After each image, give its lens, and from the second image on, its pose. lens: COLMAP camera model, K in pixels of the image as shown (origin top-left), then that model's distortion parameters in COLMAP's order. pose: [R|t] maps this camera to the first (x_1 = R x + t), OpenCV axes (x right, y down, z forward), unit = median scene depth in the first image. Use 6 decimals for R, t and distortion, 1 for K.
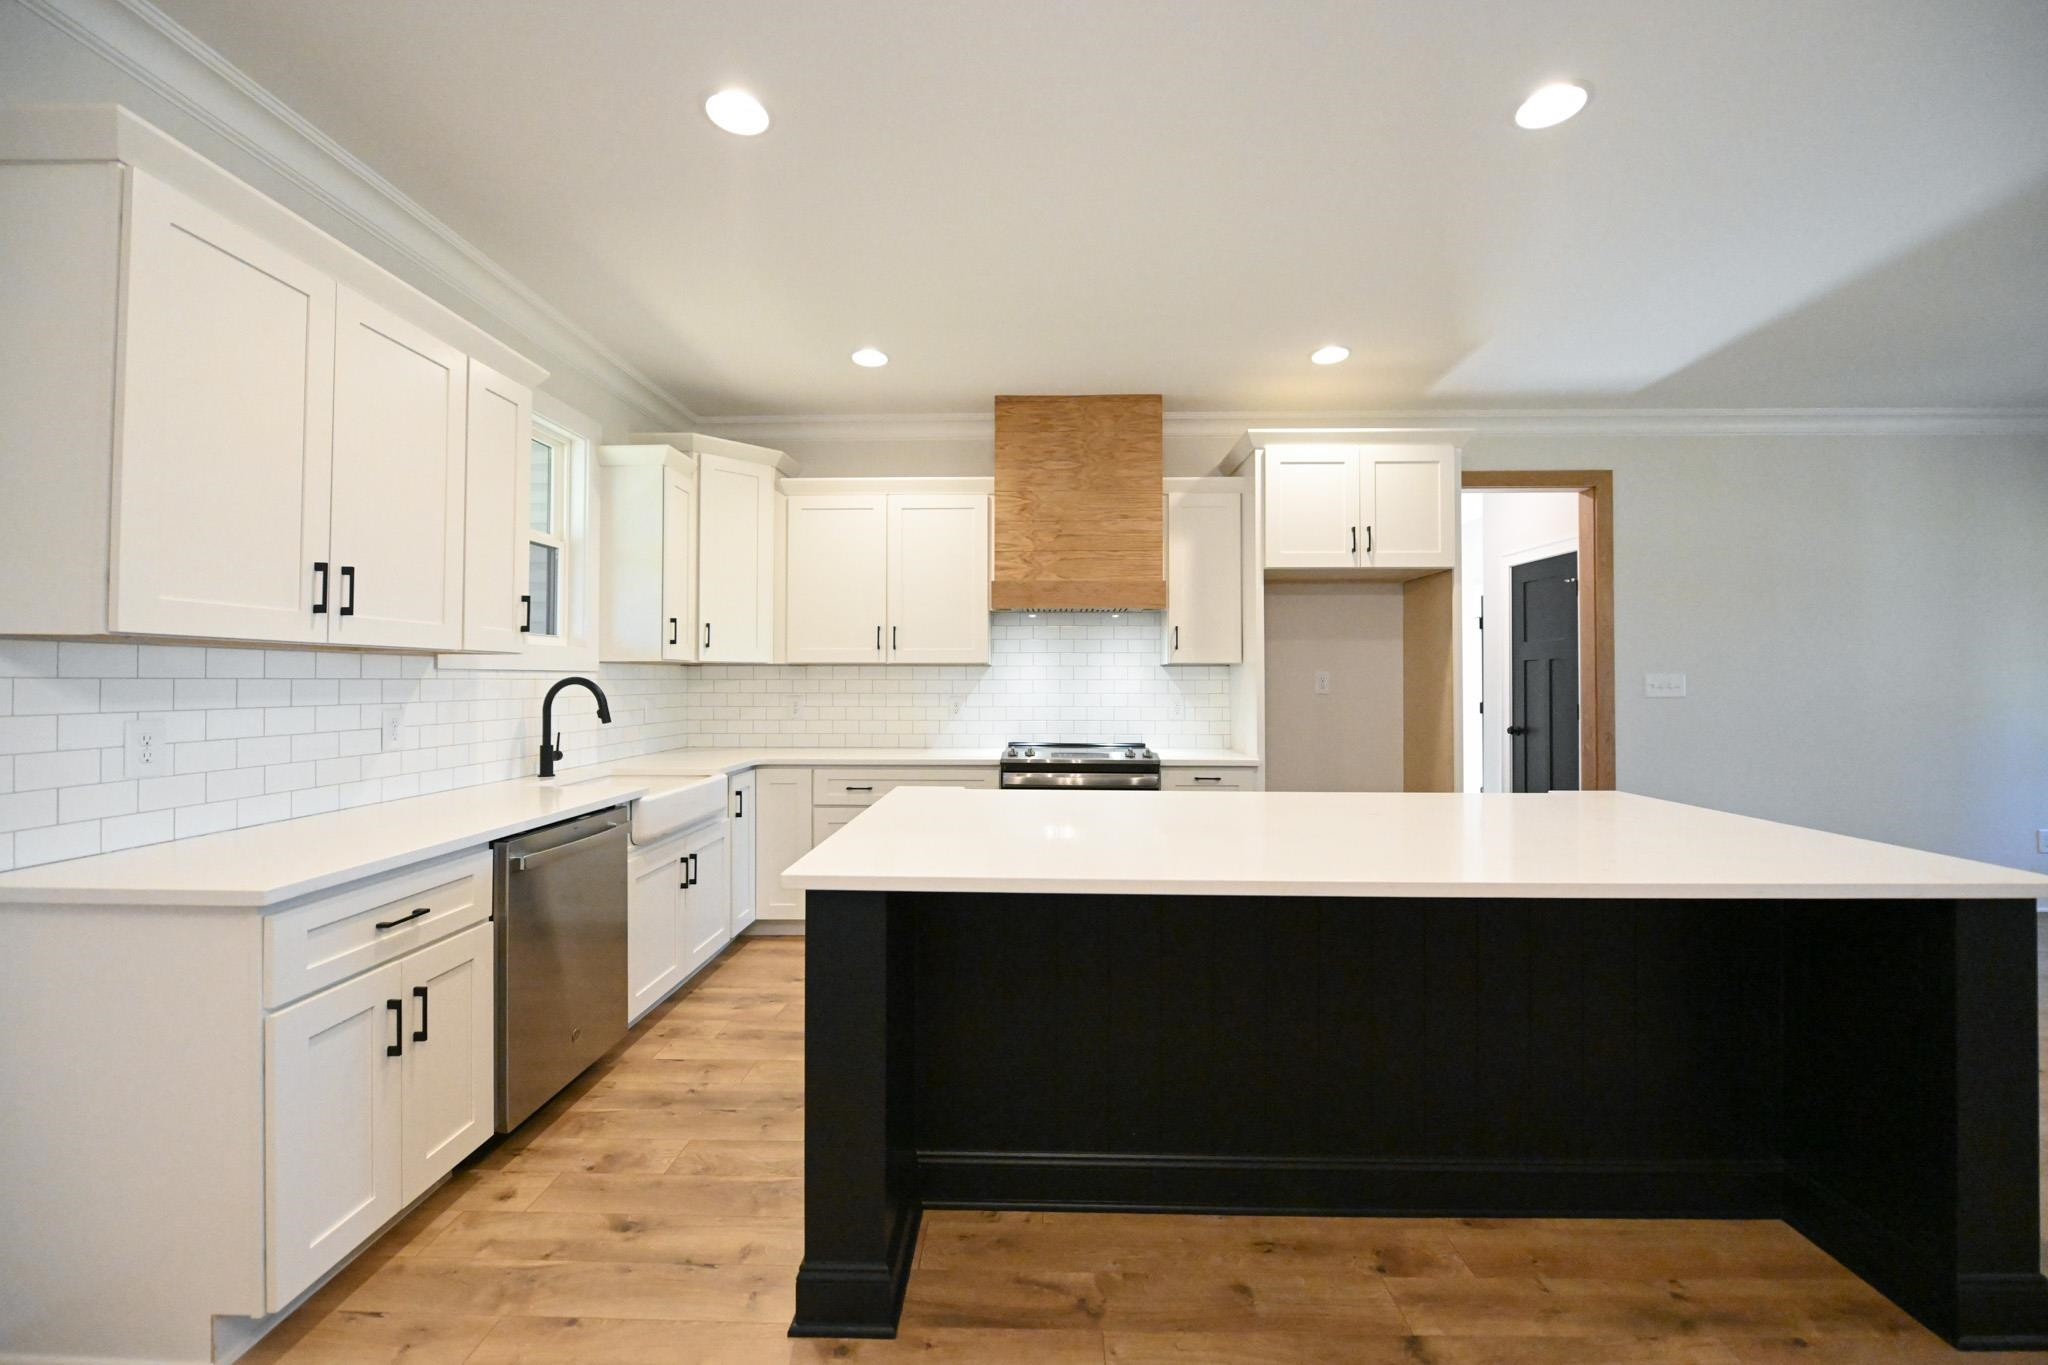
lens RADIAL K [[808.9, 0, 1022.7], [0, 808.9, 665.7], [0, 0, 1]] dist [-0.009692, -0.000210]
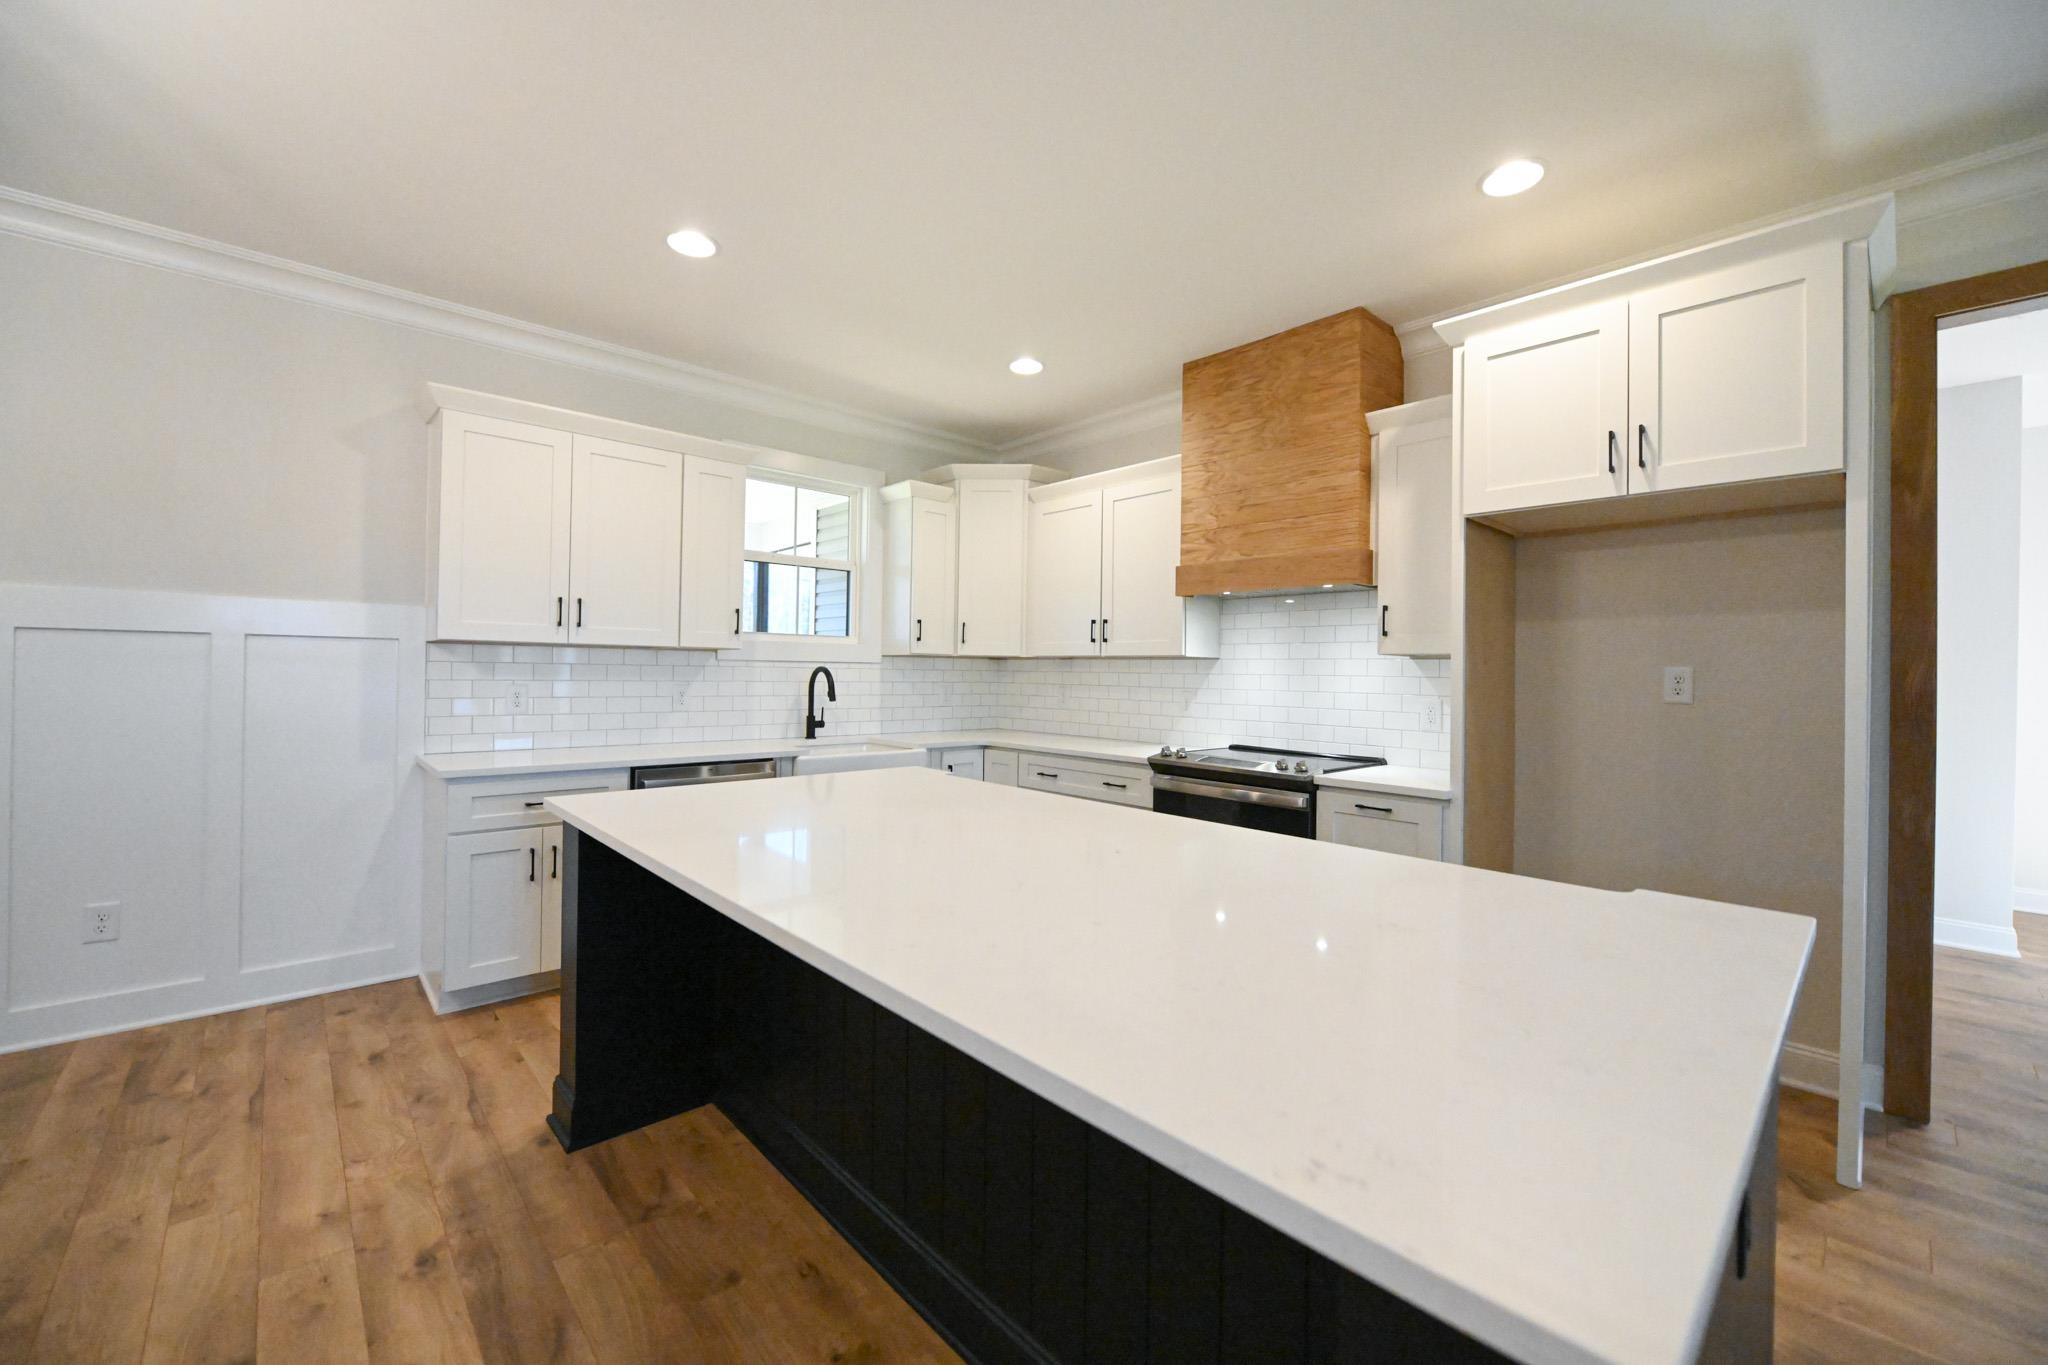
lens RADIAL K [[808.9, 0, 1022.7], [0, 808.9, 665.7], [0, 0, 1]] dist [-0.009692, -0.000210]
pose [[0.695683, 0.003780, -0.718339, 0.502755], [-0.002185, 0.999993, 0.003146, 0.006127], [0.718346, -0.000619, 0.695686, 0.231422]]
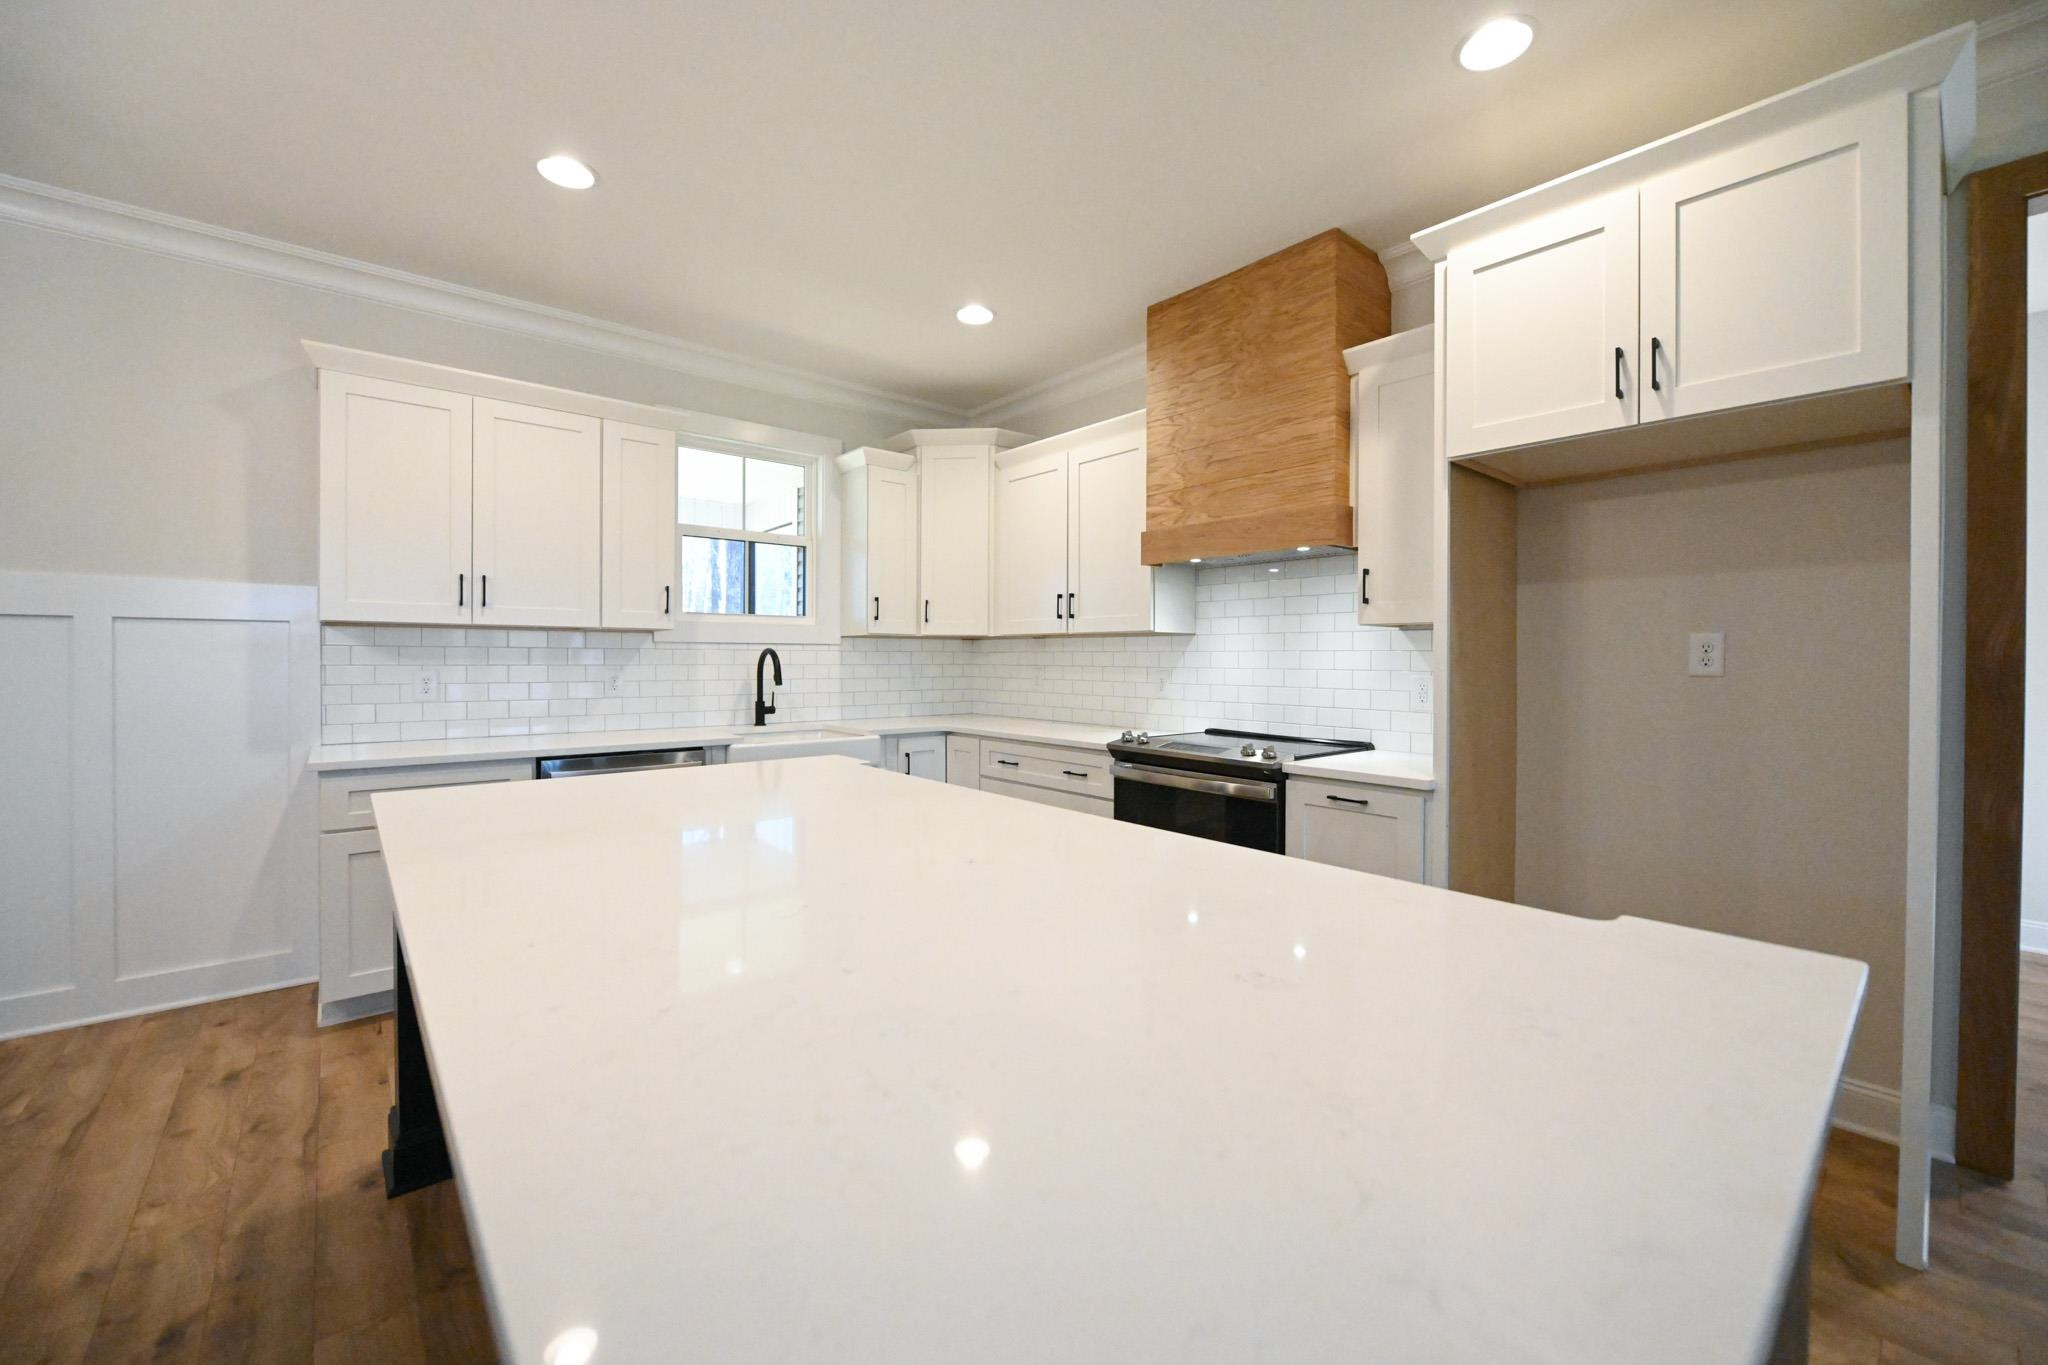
lens RADIAL K [[809.7, 0, 1023.9], [0, 809.7, 663.2], [0, 0, 1]] dist [-0.008996, -0.000532]
pose [[0.668774, 0.006504, -0.743437, 0.502238], [0.008727, 0.999824, 0.016597, 0.015567], [0.743414, -0.017588, 0.668600, 0.347725]]
